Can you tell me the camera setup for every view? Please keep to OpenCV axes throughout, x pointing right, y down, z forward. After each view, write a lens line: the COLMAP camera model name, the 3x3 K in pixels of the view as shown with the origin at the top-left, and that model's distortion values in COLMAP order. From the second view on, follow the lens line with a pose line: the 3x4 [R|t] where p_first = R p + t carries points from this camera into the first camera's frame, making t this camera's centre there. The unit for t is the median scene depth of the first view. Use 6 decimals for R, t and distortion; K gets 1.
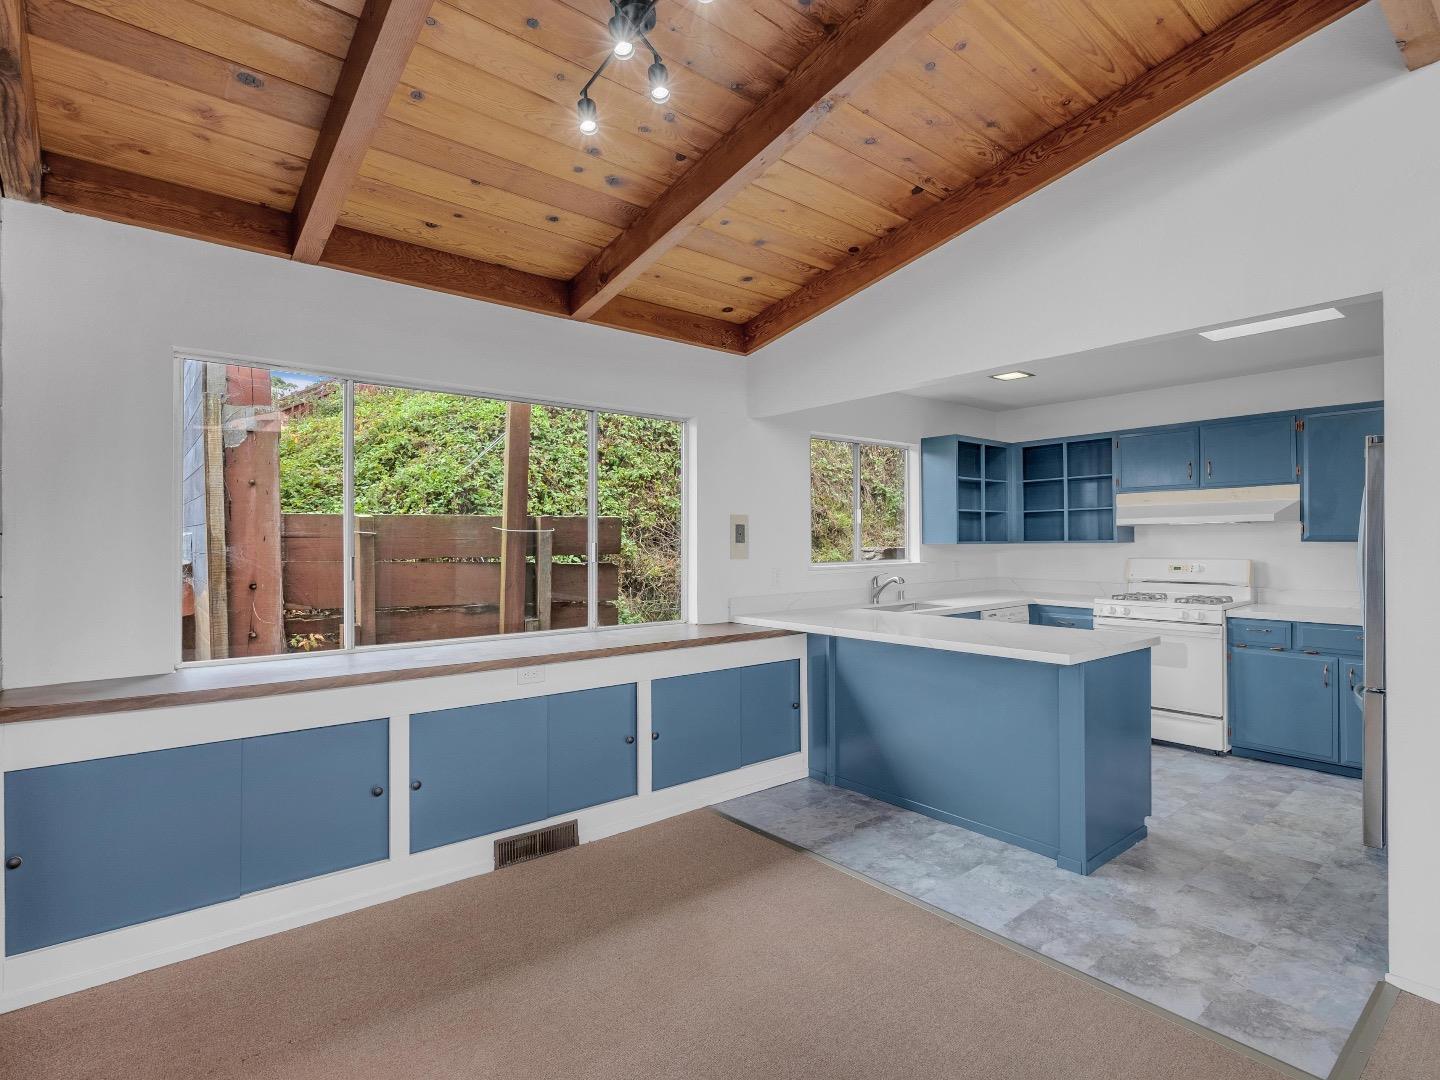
lens RADIAL K [[733.0, 0, 727.0], [0, 733.0, 540.1], [0, 0, 1]] dist [-0.003606, 0.001944]
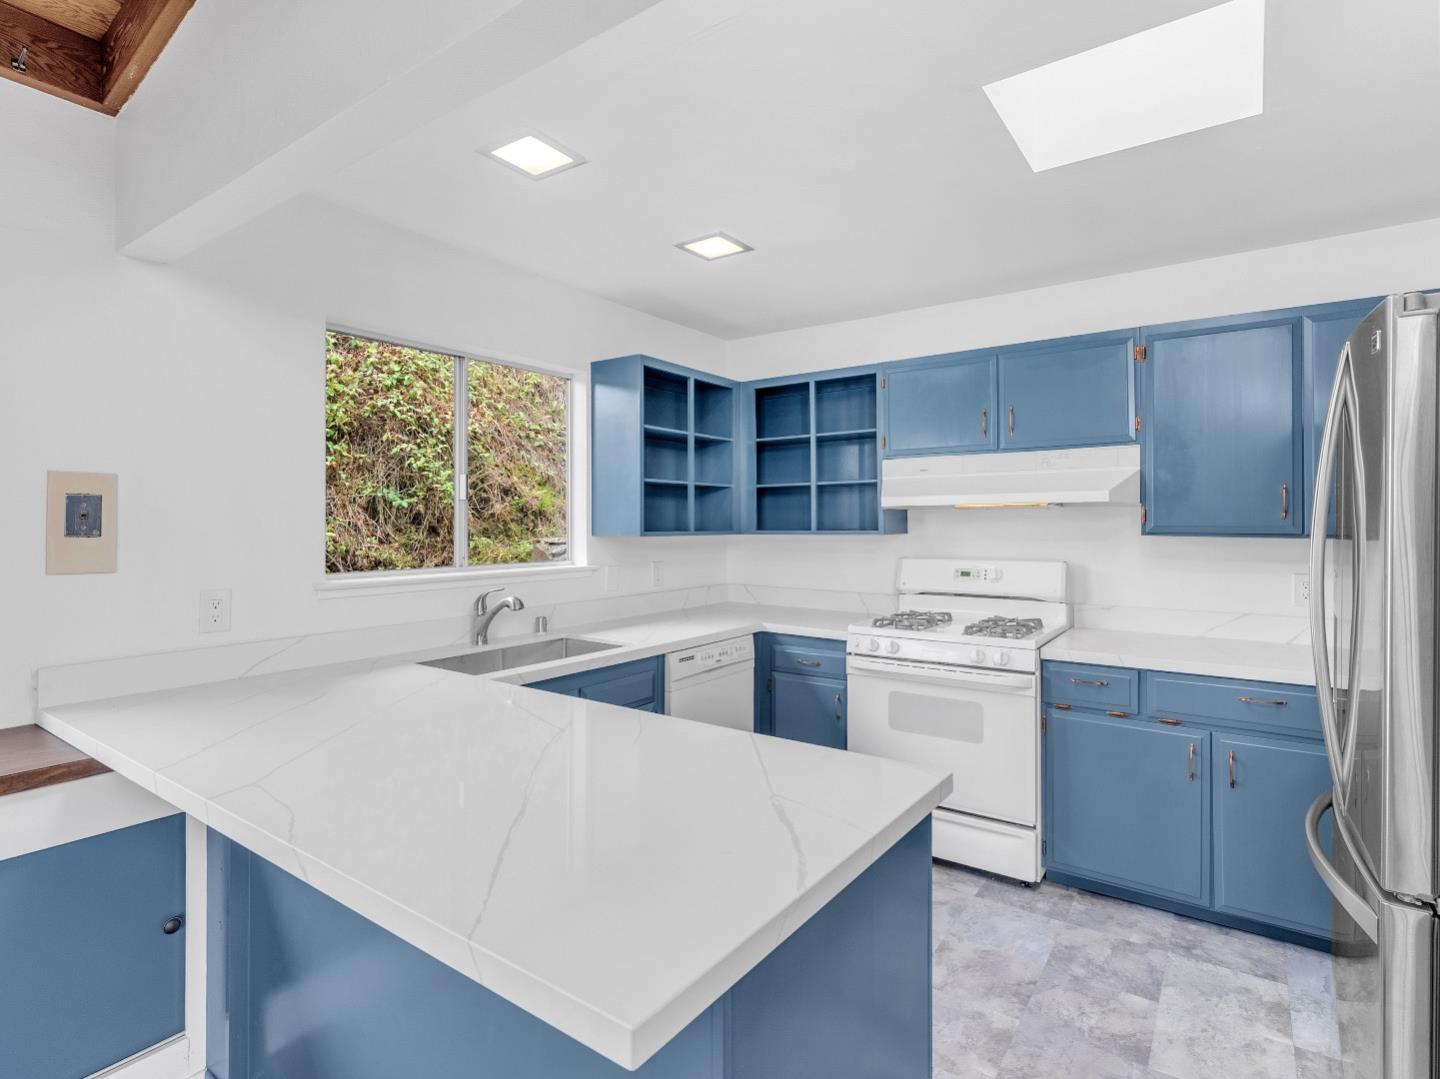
lens RADIAL K [[733.0, 0, 733.5], [0, 733.0, 517.6], [0, 0, 1]] dist [-0.003606, 0.001944]
pose [[0.965339, 0.007300, 0.260896, 0.245024], [-0.005007, 0.999943, -0.009453, -0.005016], [-0.260950, 0.007819, 0.965321, 0.424952]]
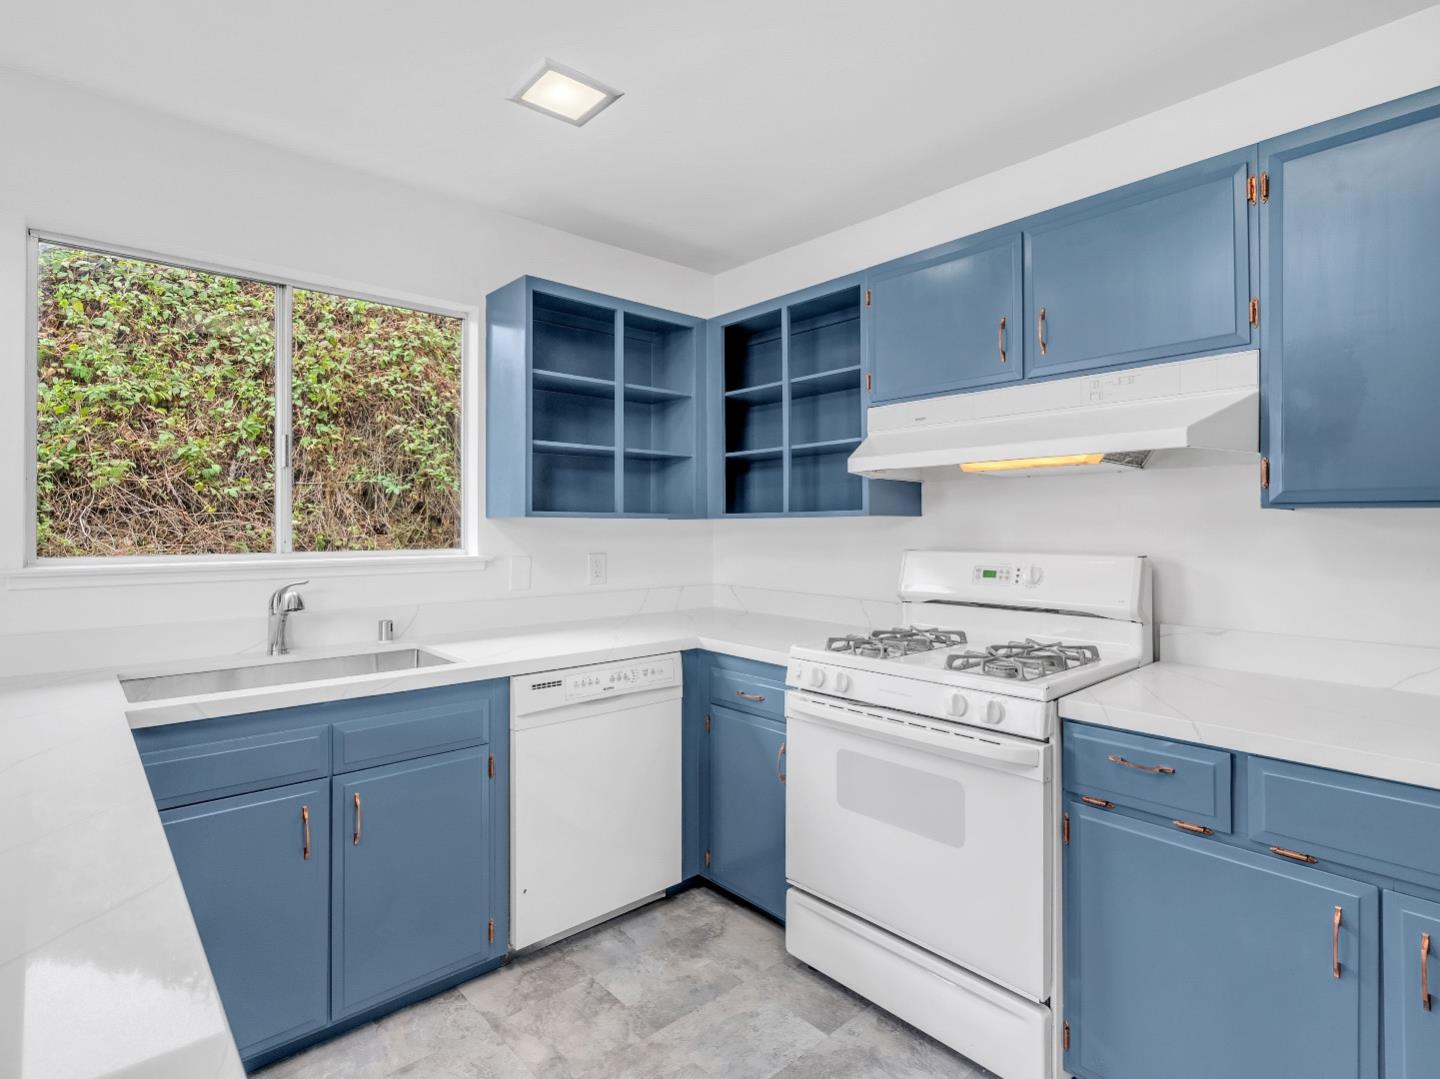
lens RADIAL K [[733.0, 0, 739.6], [0, 733.0, 522.3], [0, 0, 1]] dist [-0.003606, 0.001944]
pose [[0.998963, 0.007161, 0.044969, 0.452840], [-0.006829, 0.999948, -0.007534, 0.011856], [-0.045021, 0.007219, 0.998960, 0.576964]]
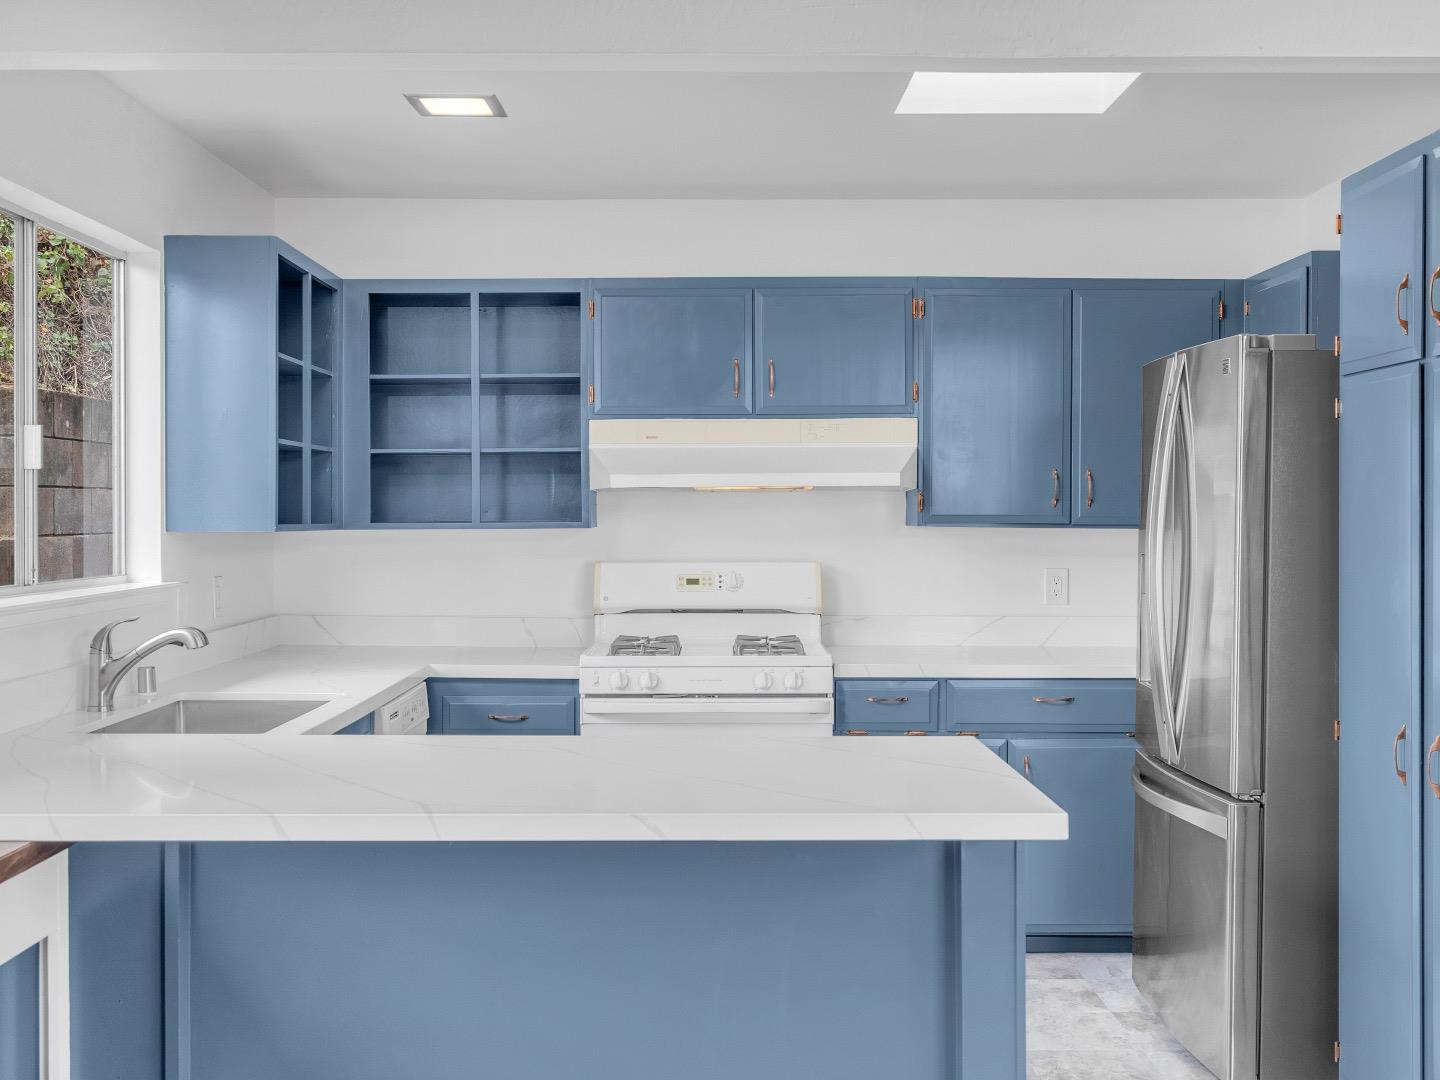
lens RADIAL K [[1571.1, 0, 716.3], [0, 1571.1, 528.3], [0, 0, 1]] dist [0.006960, 0.000000]
pose [[0.639306, -0.000848, 0.768952, -0.167746], [-0.004229, 0.999980, 0.004619, -0.001249], [-0.768941, -0.006205, 0.639290, 0.338596]]
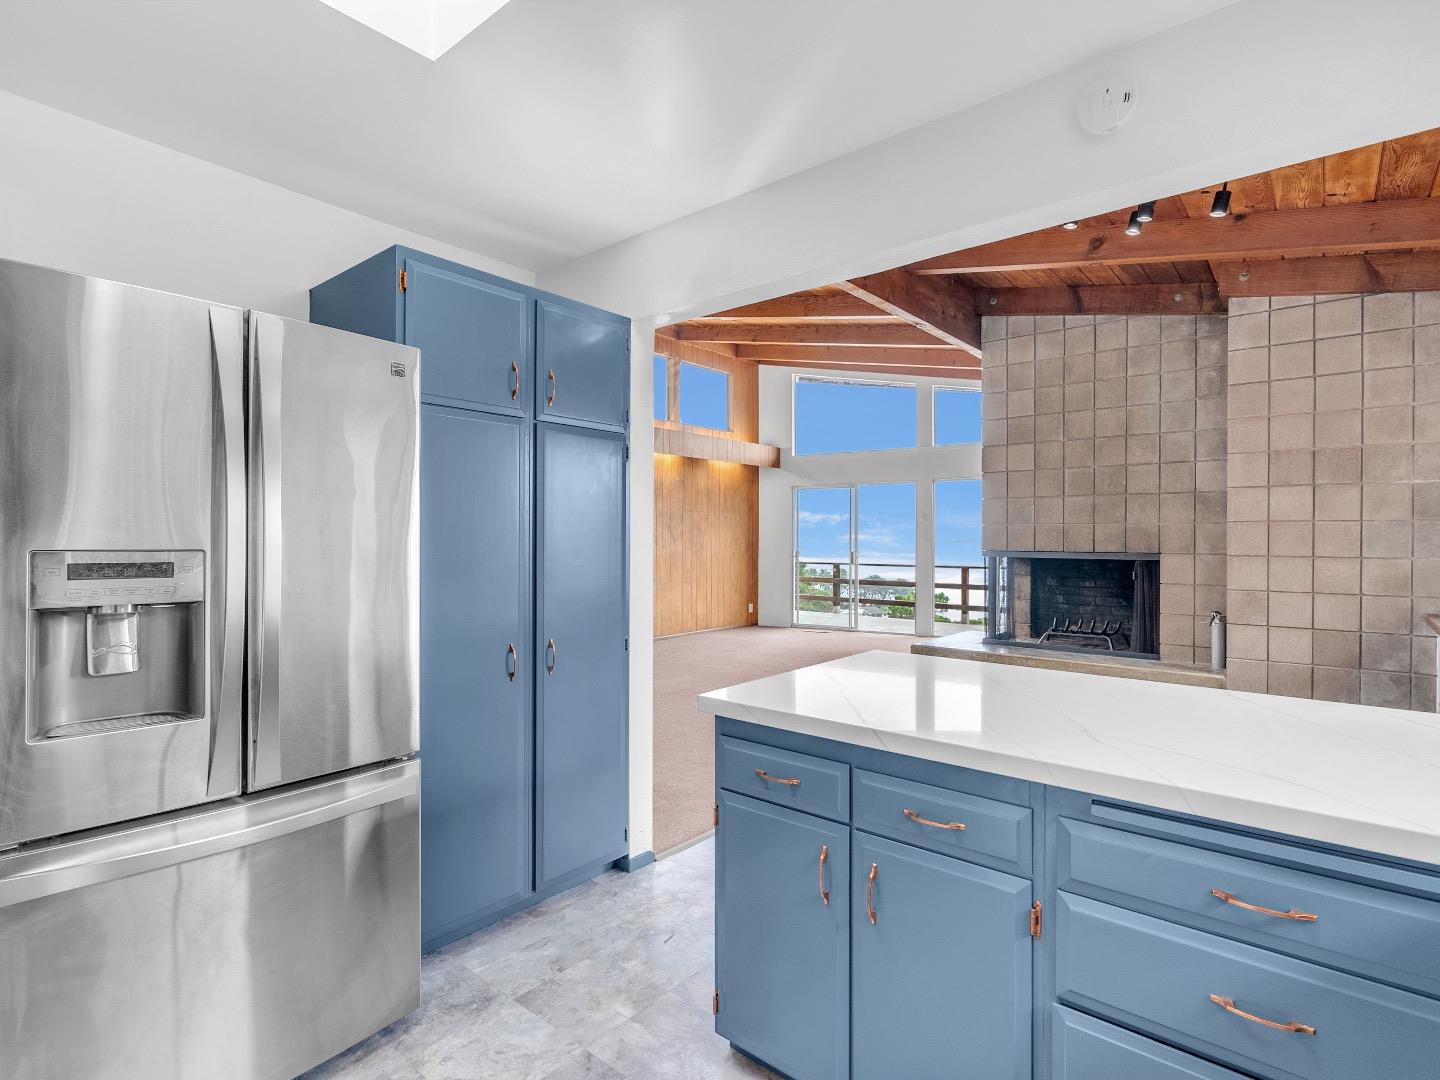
lens RADIAL K [[733.0, 0, 726.1], [0, 733.0, 540.4], [0, 0, 1]] dist [-0.003606, 0.001944]
pose [[-0.982436, 0.002646, -0.186580, 0.446513], [0.002032, 0.999992, 0.003483, 0.013010], [0.186588, 0.003042, -0.982434, 1.012857]]
